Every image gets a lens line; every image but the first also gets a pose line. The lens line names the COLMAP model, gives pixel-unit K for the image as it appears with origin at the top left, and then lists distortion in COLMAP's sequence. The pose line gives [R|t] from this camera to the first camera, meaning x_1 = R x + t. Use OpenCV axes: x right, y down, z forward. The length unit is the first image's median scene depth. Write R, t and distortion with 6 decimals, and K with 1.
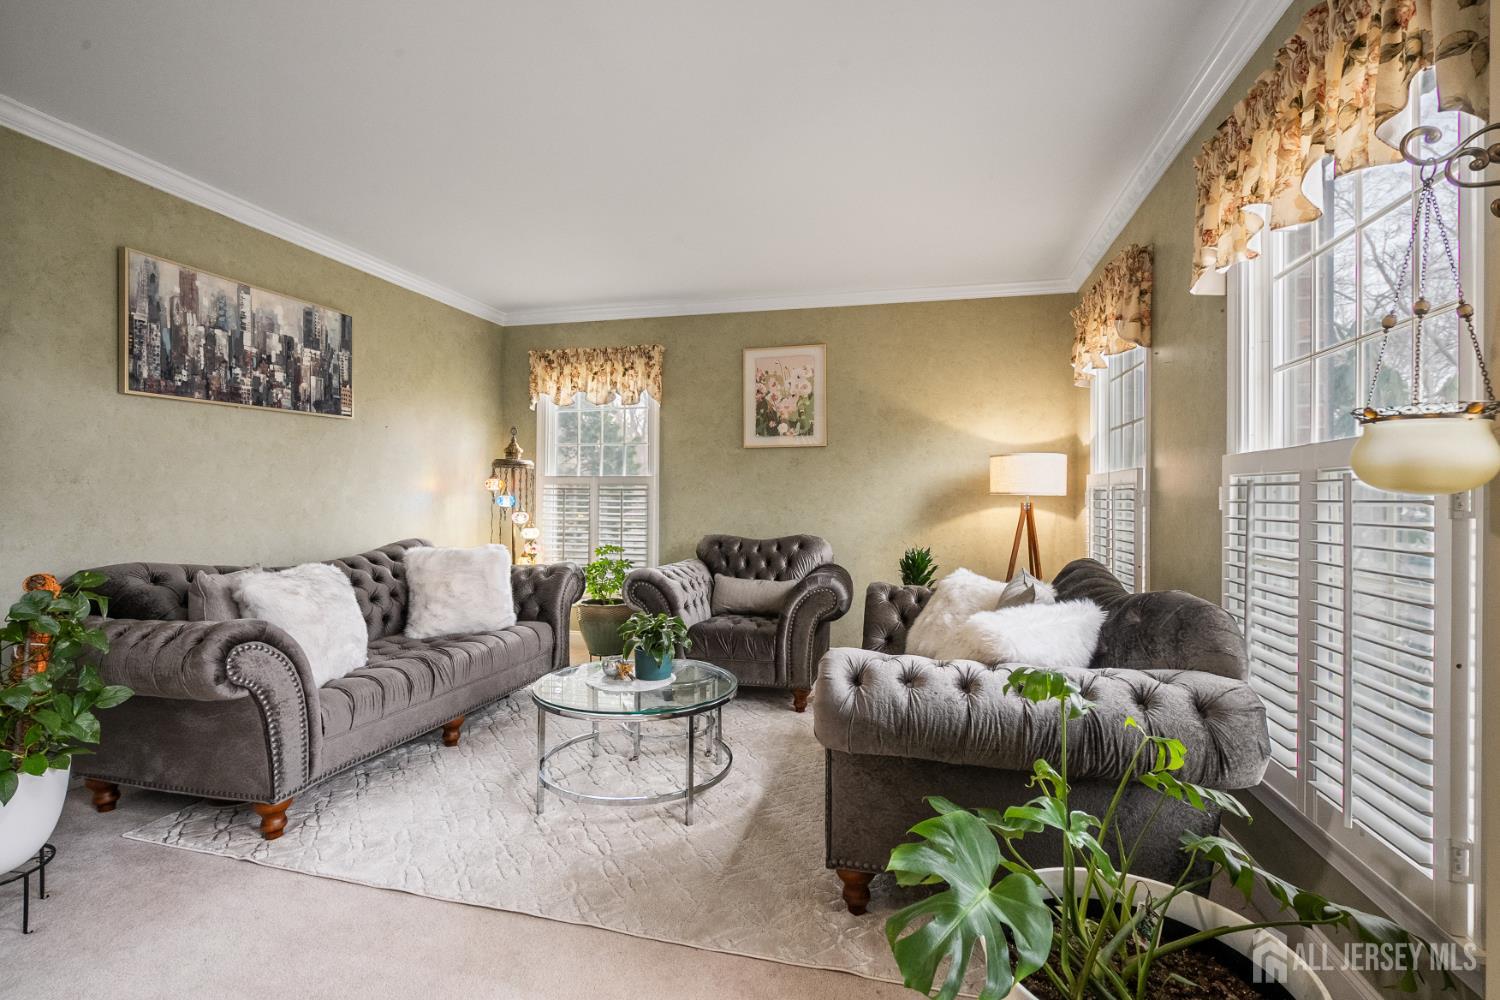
lens RADIAL K [[693.5, 0, 748.3], [0, 693.5, 494.5], [0, 0, 1]] dist [-0.002494, 0.001045]
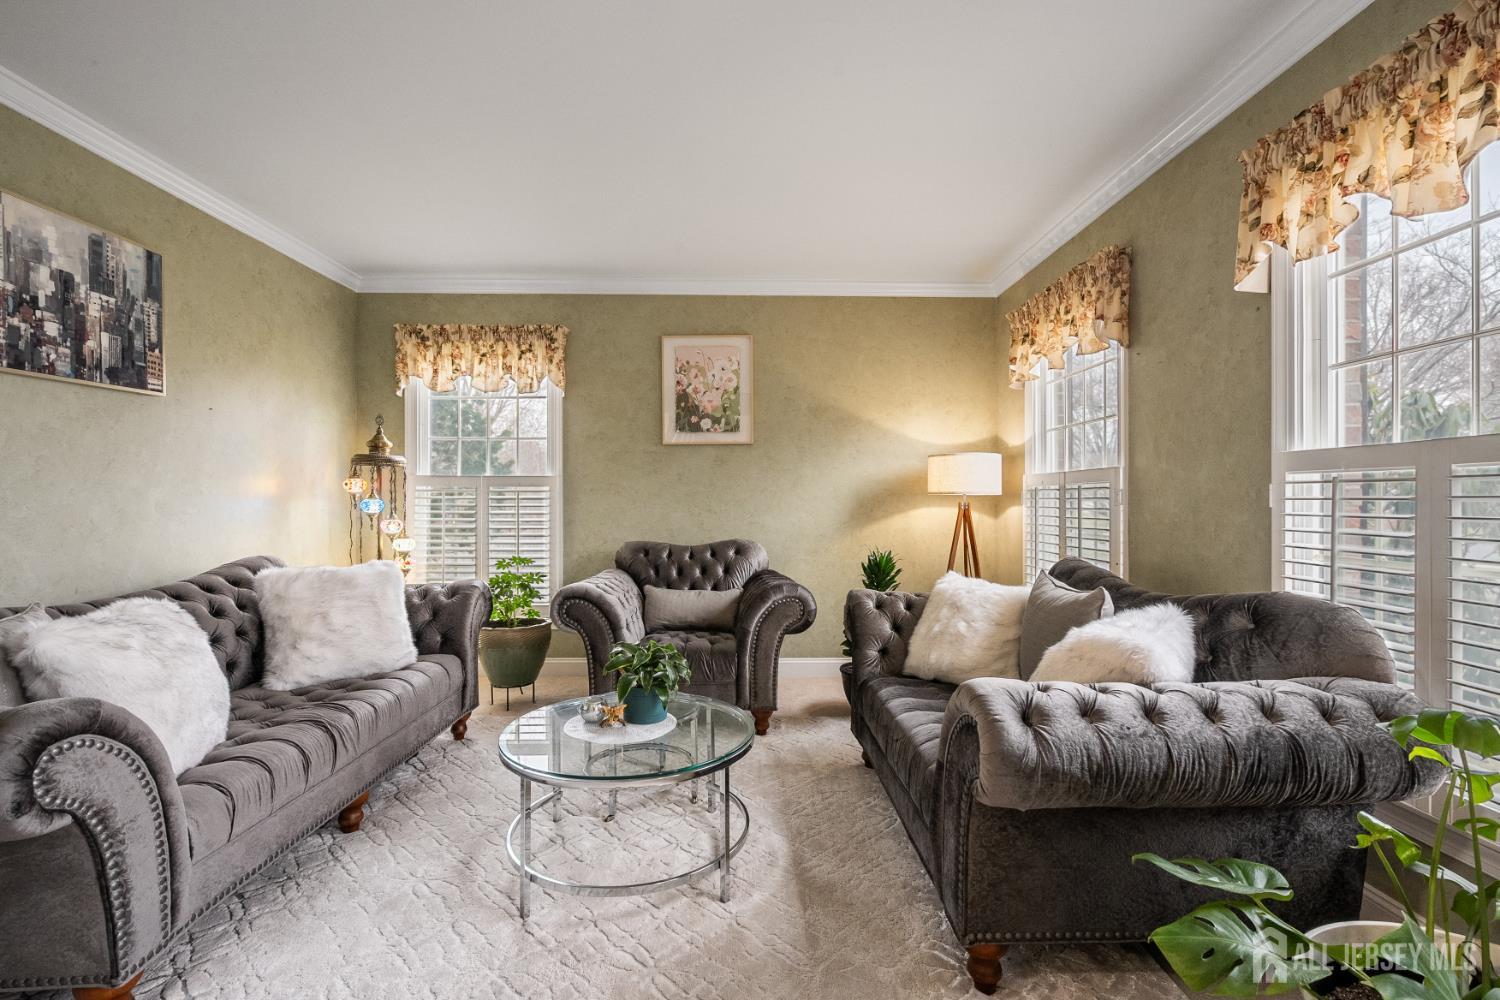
lens RADIAL K [[675.4, 0, 749.3], [0, 675.4, 501.8], [0, 0, 1]] dist [-0.002577, 0.000914]
pose [[0.963152, -0.008300, 0.268829, -0.173766], [0.006334, 0.999946, 0.008178, 0.001081], [-0.268882, -0.006174, 0.963153, 0.151316]]
